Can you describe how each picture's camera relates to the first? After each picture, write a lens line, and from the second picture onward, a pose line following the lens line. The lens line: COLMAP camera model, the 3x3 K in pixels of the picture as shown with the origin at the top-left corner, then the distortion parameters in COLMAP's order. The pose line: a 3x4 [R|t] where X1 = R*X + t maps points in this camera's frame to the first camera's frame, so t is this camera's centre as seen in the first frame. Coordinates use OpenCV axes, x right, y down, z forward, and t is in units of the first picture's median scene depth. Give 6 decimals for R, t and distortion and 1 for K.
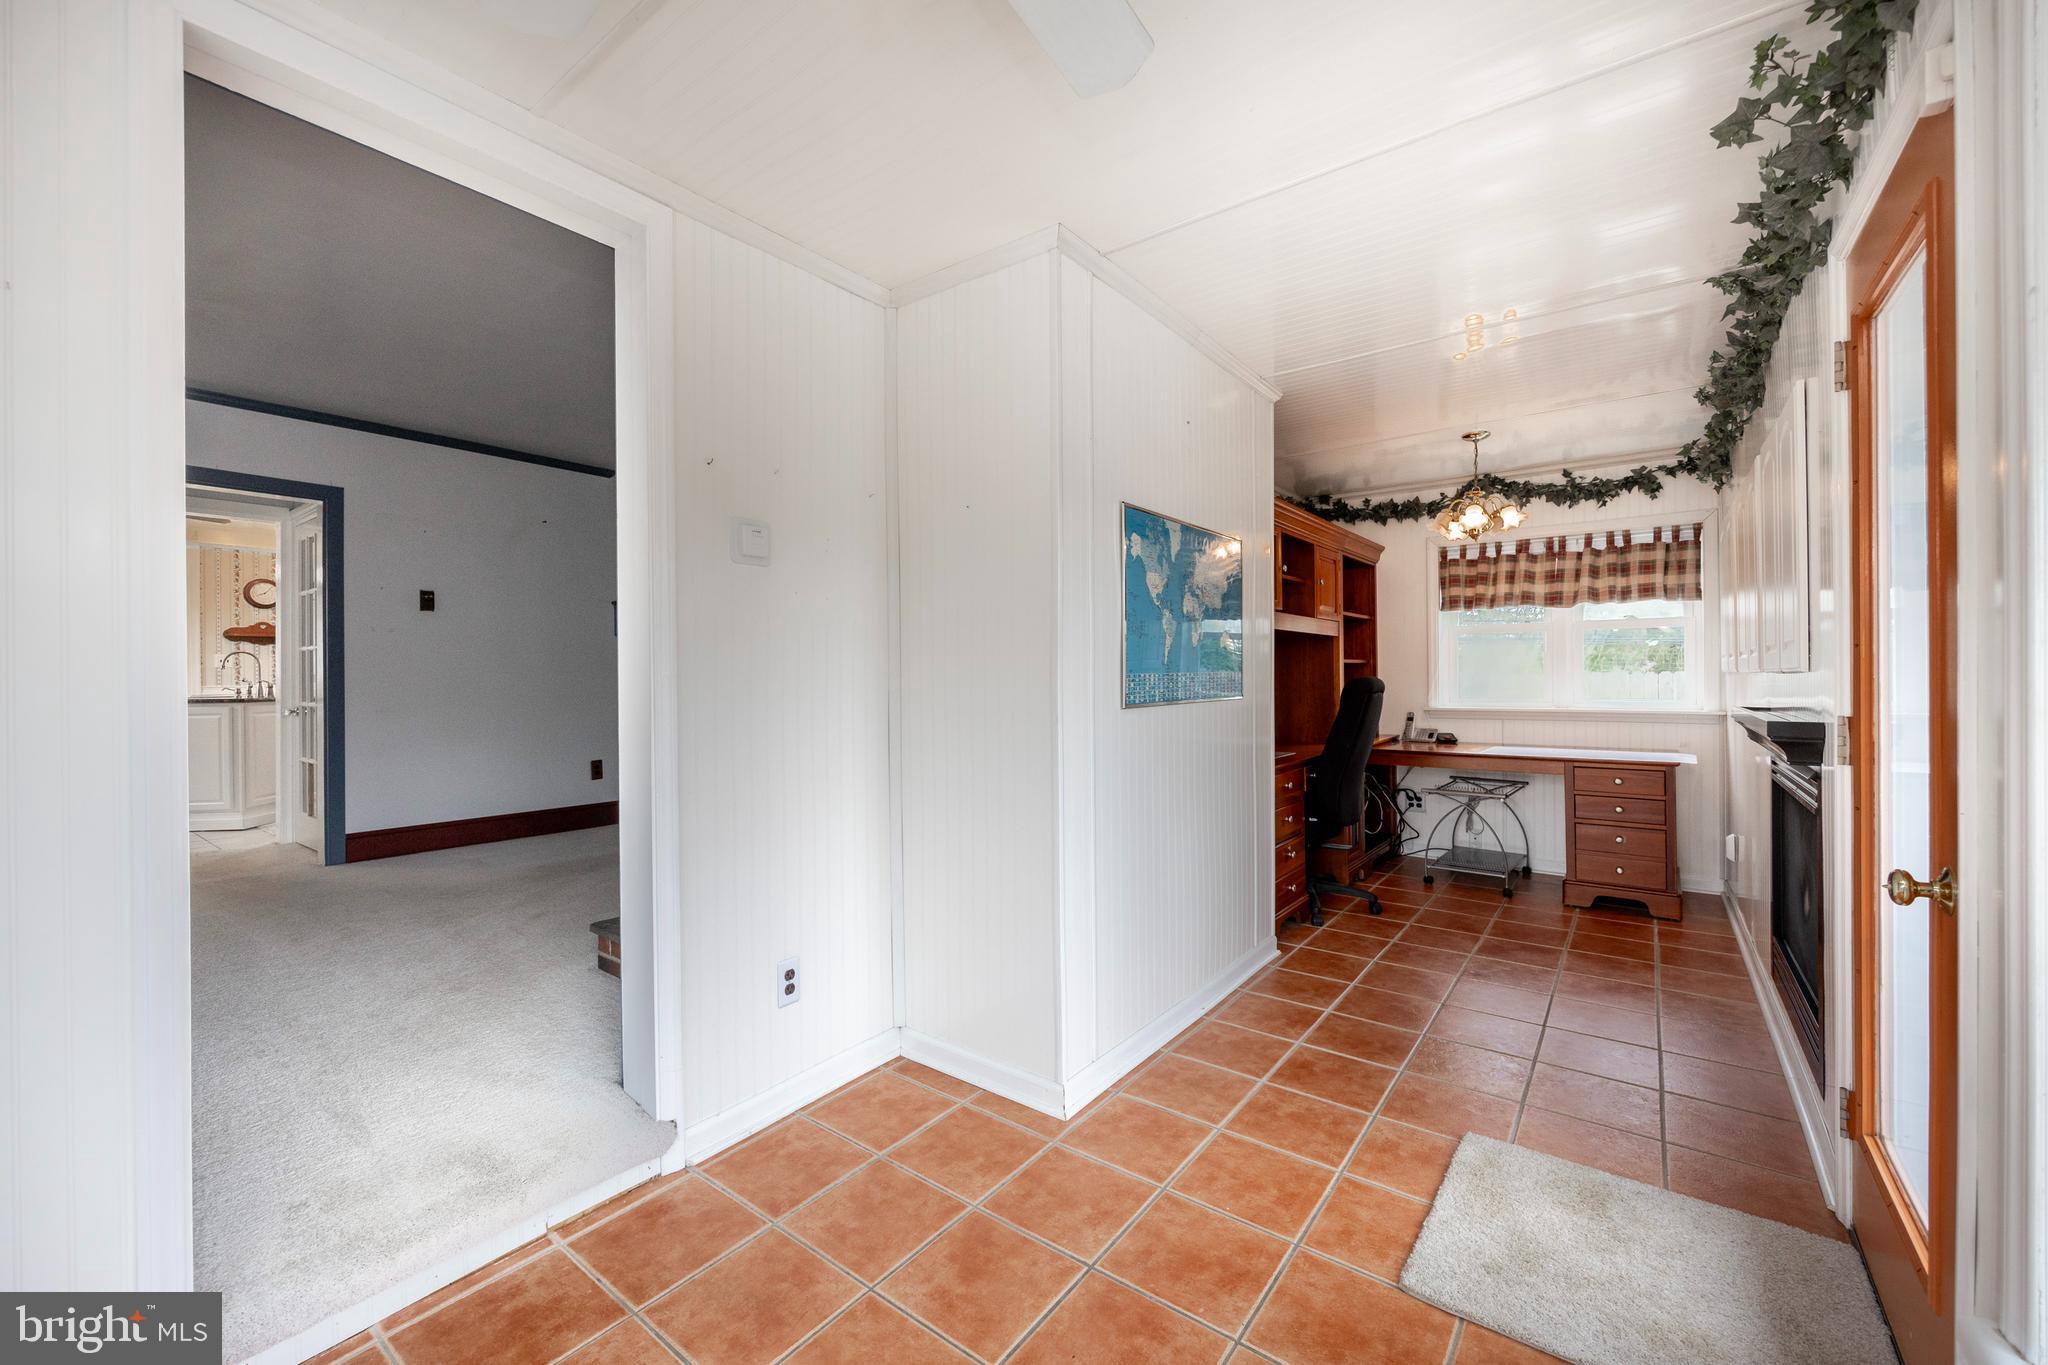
lens RADIAL K [[813.2, 0, 1034.1], [0, 813.2, 673.1], [0, 0, 1]] dist [-0.001467, 0.000222]
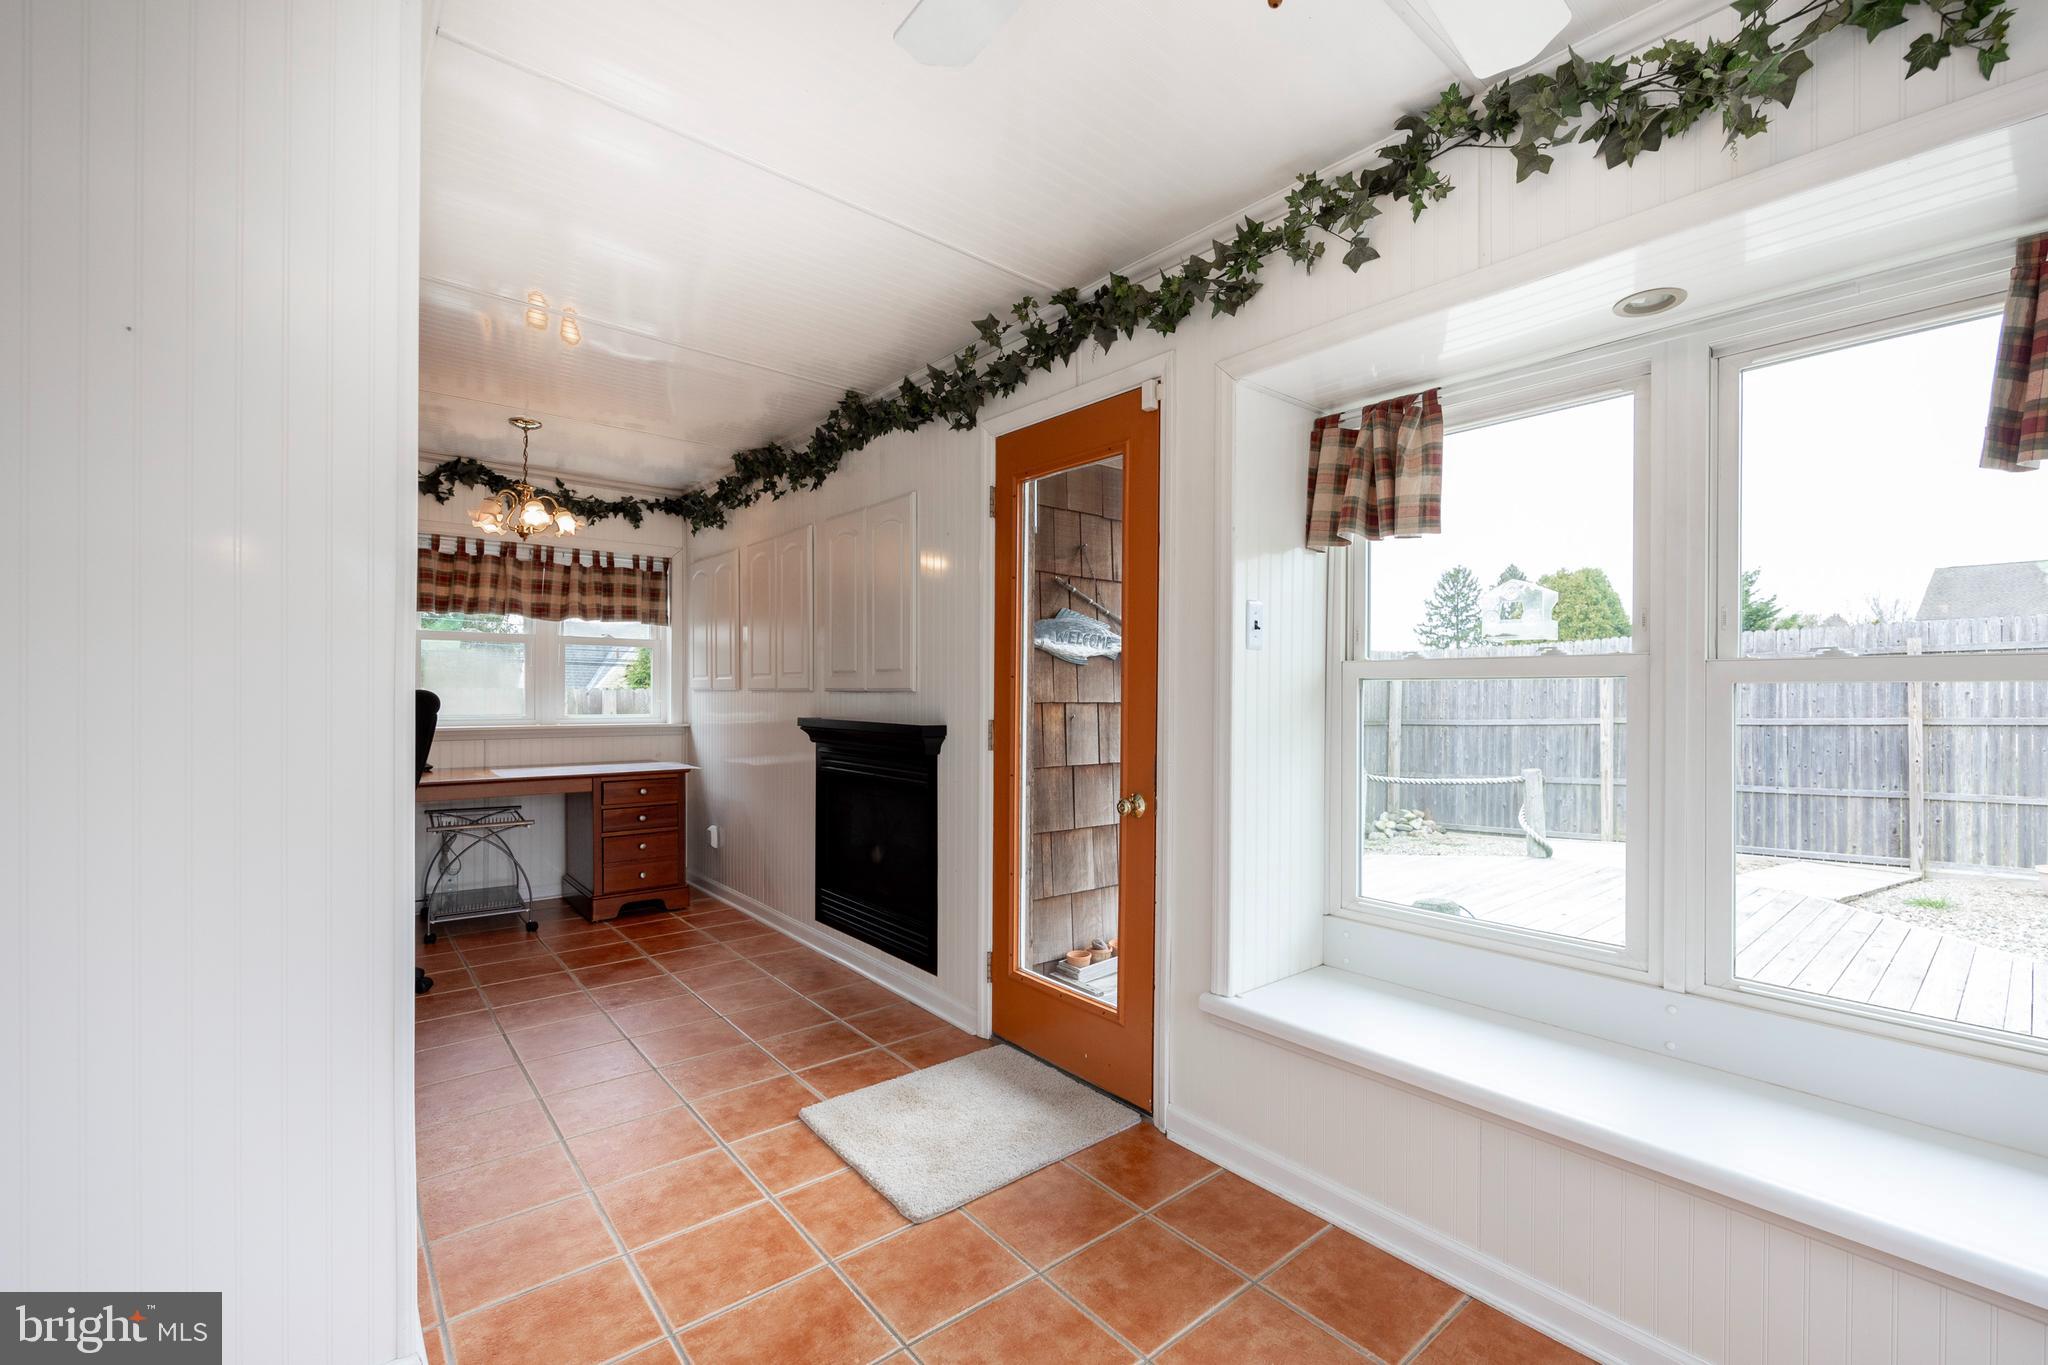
lens RADIAL K [[861.6, 0, 1096.7], [0, 861.6, 694.4], [0, 0, 1]] dist [-0.010747, 0.000067]
pose [[0.184971, 0.006052, 0.982725, -0.240979], [-0.013764, 0.999899, -0.003567, 0.001891], [-0.982648, -0.012866, 0.185036, 0.181853]]
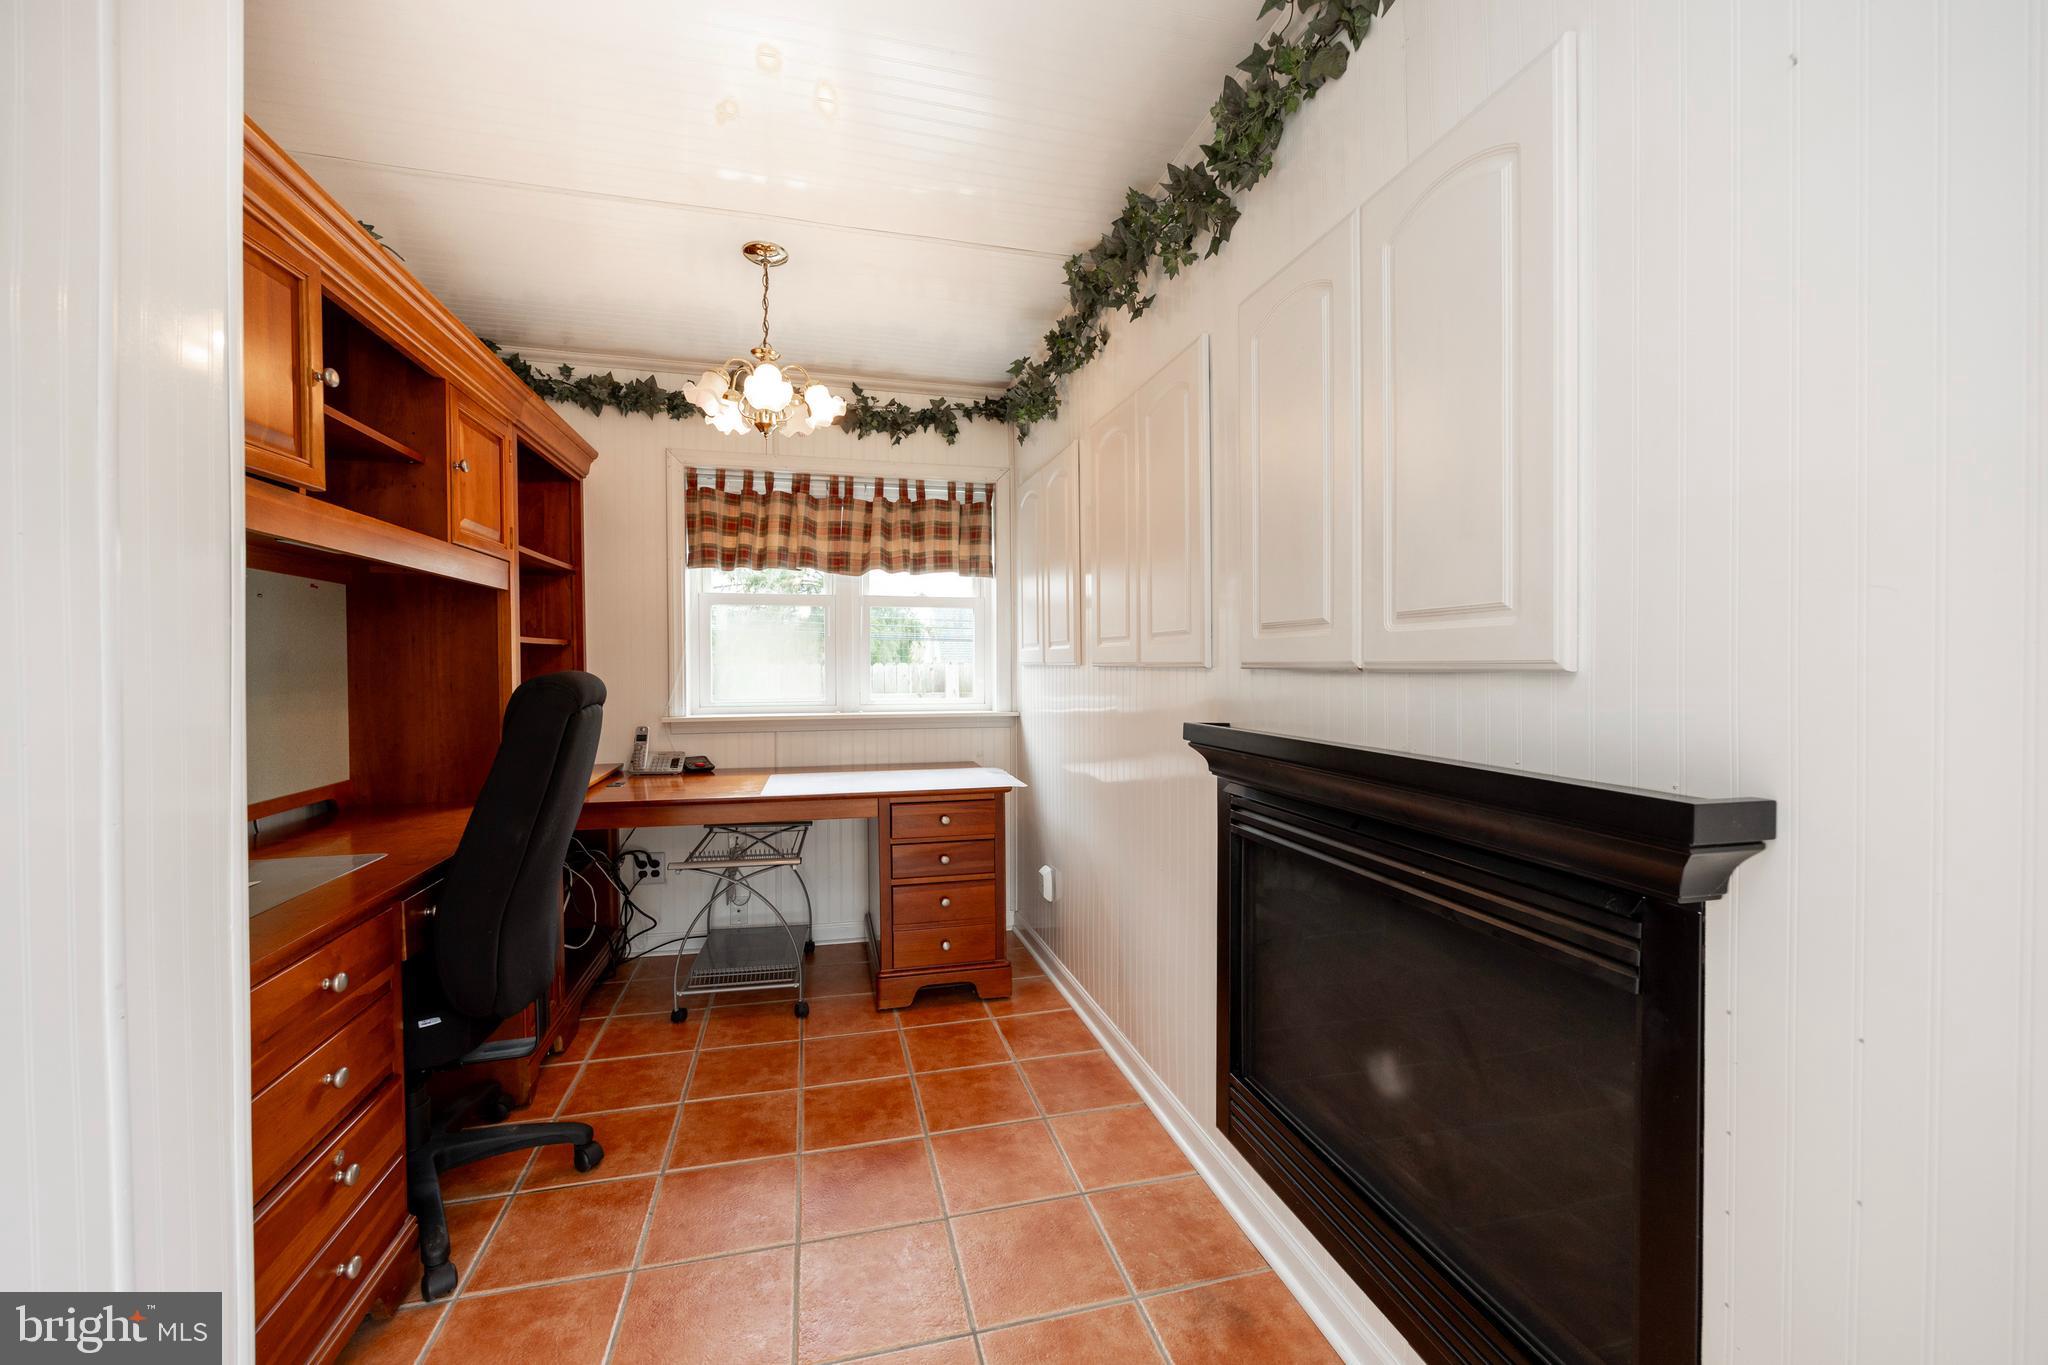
lens RADIAL K [[813.2, 0, 1012.3], [0, 813.2, 680.2], [0, 0, 1]] dist [-0.001467, 0.000222]
pose [[0.629409, -0.010203, 0.777007, 0.182613], [-0.008056, 0.999774, 0.019653, -0.001674], [-0.777032, -0.018630, 0.629185, 0.446675]]
